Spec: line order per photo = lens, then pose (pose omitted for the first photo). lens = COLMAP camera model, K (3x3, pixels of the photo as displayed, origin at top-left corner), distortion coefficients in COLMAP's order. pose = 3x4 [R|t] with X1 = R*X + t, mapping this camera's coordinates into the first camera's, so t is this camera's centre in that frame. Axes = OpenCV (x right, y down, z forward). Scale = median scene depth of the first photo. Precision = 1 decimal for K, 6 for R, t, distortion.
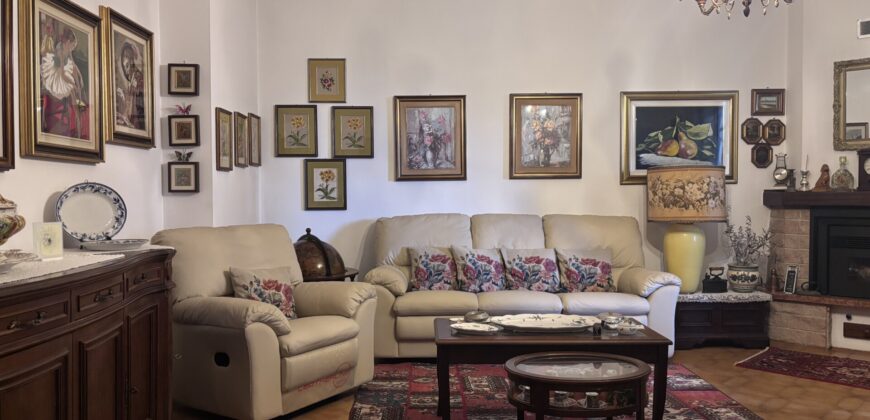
lens RADIAL K [[668.9, 0, 426.4], [0, 668.9, 210.8], [0, 0, 1]] dist [0.036456, -0.055155]
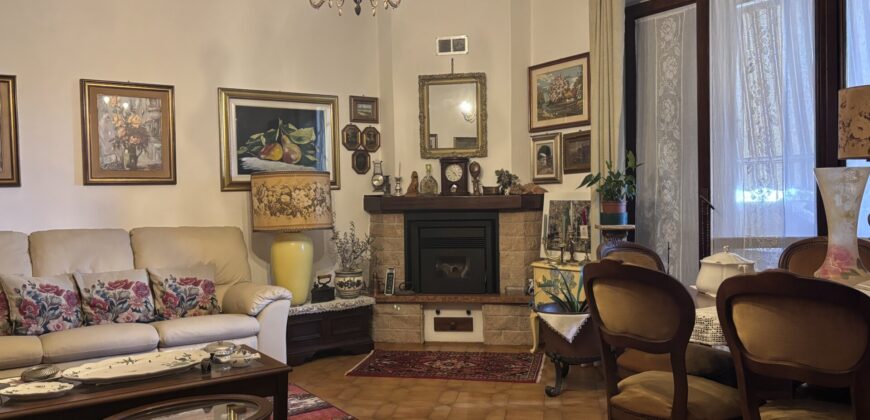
lens RADIAL K [[668.9, 0, 426.7], [0, 668.9, 211.6], [0, 0, 1]] dist [0.036456, -0.055155]
pose [[0.827415, -0.025977, 0.560990, 0.012824], [0.026926, 0.999616, 0.006574, -0.011094], [-0.560945, 0.009666, 0.827796, 0.113736]]
